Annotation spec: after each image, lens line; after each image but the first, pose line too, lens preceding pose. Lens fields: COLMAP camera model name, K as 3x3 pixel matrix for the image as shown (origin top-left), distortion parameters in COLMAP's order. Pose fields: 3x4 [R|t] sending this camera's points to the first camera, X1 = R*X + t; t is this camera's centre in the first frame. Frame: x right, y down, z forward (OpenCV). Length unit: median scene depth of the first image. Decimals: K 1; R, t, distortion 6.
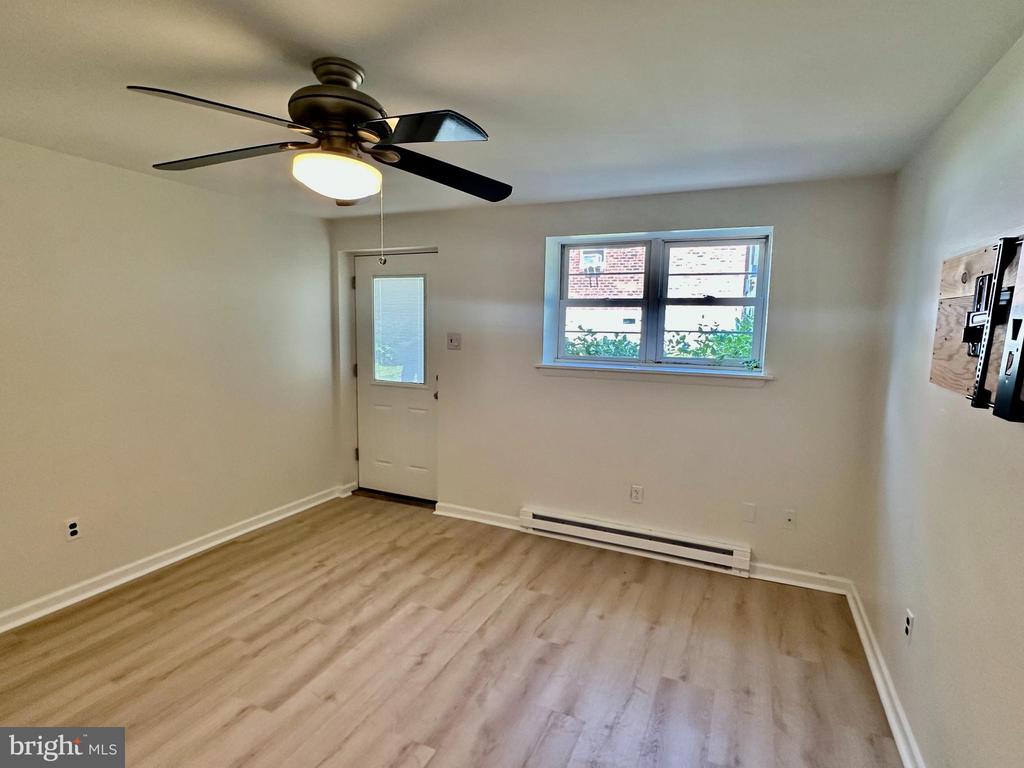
lens RADIAL K [[530.8, 0, 508.8], [0, 530.8, 384.5], [0, 0, 1]] dist [-0.012421, 0.001755]
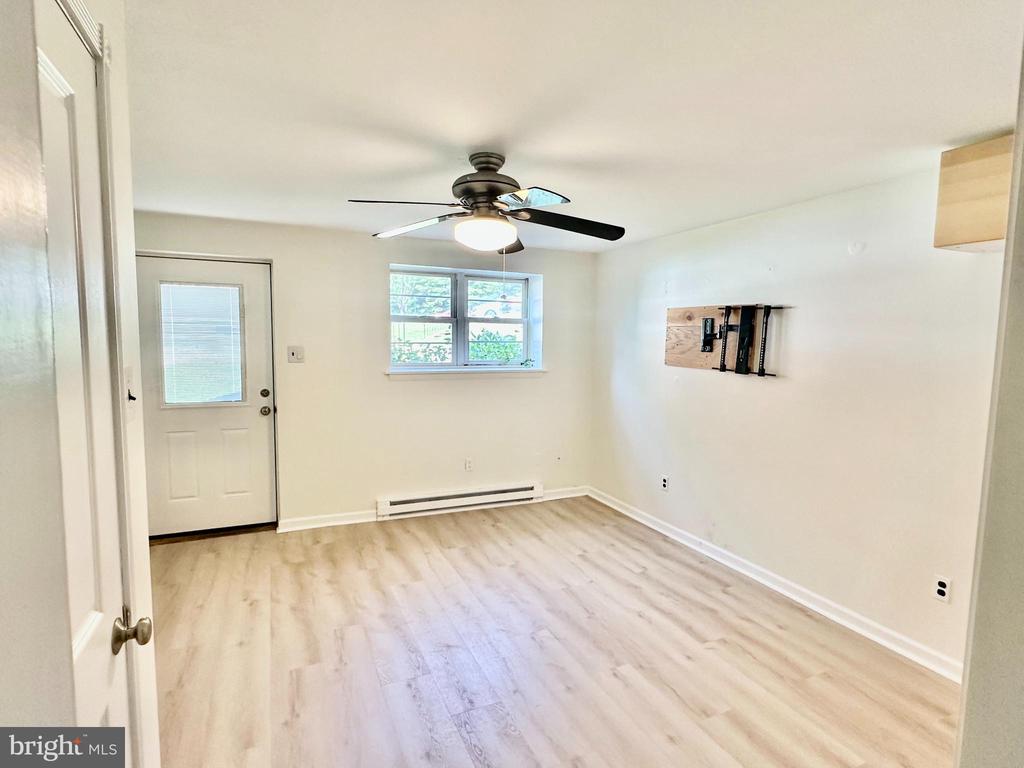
lens RADIAL K [[530.8, 0, 514.2], [0, 530.8, 382.3], [0, 0, 1]] dist [-0.012421, 0.001755]
pose [[0.652380, -0.072773, 0.754390, -0.715019], [0.084653, 0.996148, 0.022888, -0.020309], [-0.753150, 0.048930, 0.656027, 0.035553]]
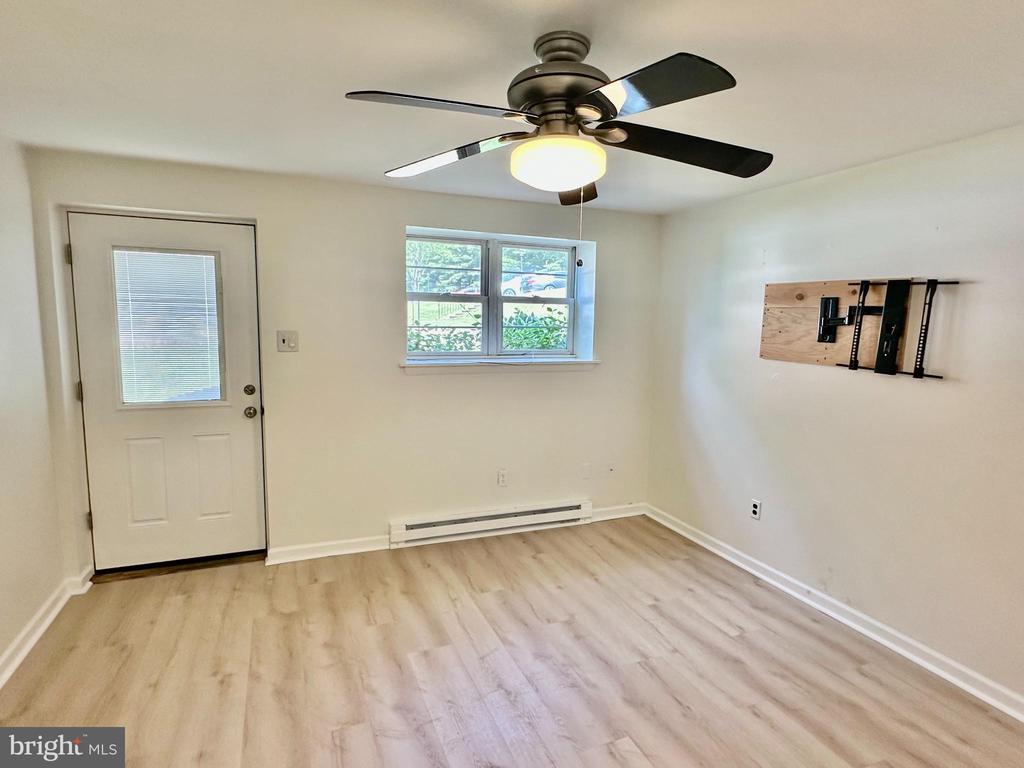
lens RADIAL K [[553.7, 0, 511.5], [0, 553.7, 384.3], [0, 0, 1]] dist [-0.005907, -0.001026]
pose [[0.678102, -0.092543, 0.729118, -0.581610], [0.077290, 0.995519, 0.054474, -0.044691], [-0.730892, 0.019415, 0.682217, 0.231614]]
